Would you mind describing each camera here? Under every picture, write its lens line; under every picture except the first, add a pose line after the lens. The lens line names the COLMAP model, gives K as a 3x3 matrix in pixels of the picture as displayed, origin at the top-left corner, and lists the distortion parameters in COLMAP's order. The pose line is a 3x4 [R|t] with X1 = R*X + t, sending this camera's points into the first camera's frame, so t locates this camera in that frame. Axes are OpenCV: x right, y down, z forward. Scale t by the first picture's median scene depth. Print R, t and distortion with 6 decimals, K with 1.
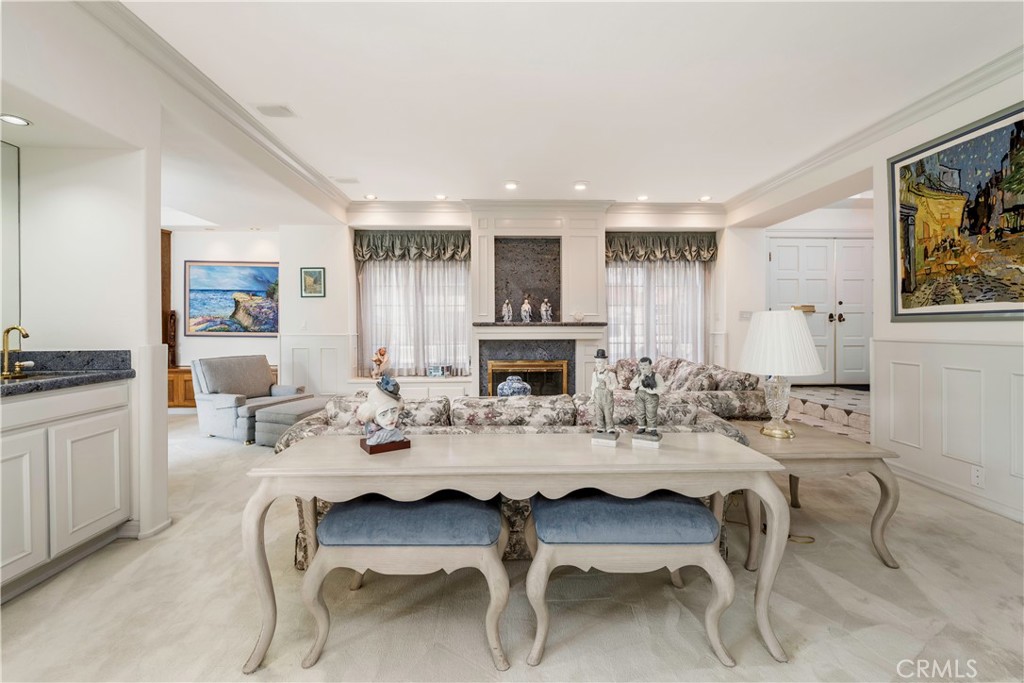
lens RADIAL K [[433.2, 0, 510.5], [0, 433.2, 333.5], [0, 0, 1]] dist [-0.003929, -0.000168]
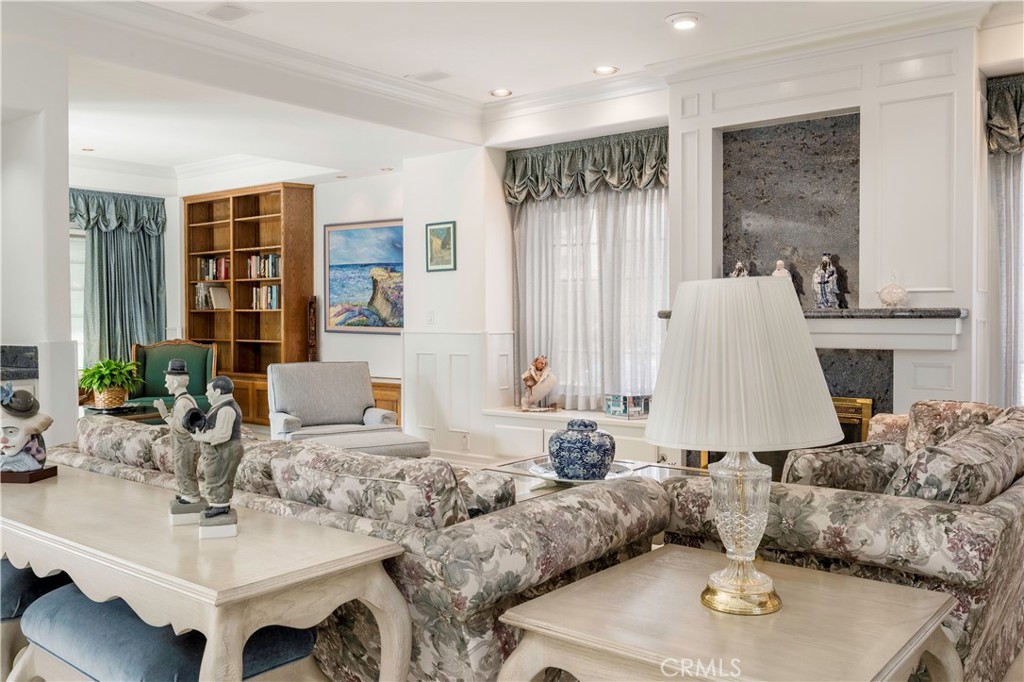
lens RADIAL K [[867.4, 0, 511.8], [0, 867.4, 340.7], [0, 0, 1]] dist [-0.006636, -0.005045]
pose [[0.760709, 0.016948, -0.648871, 0.407496], [-0.010541, 0.999850, 0.013758, -0.002763], [0.649007, -0.003626, 0.760774, 0.123991]]
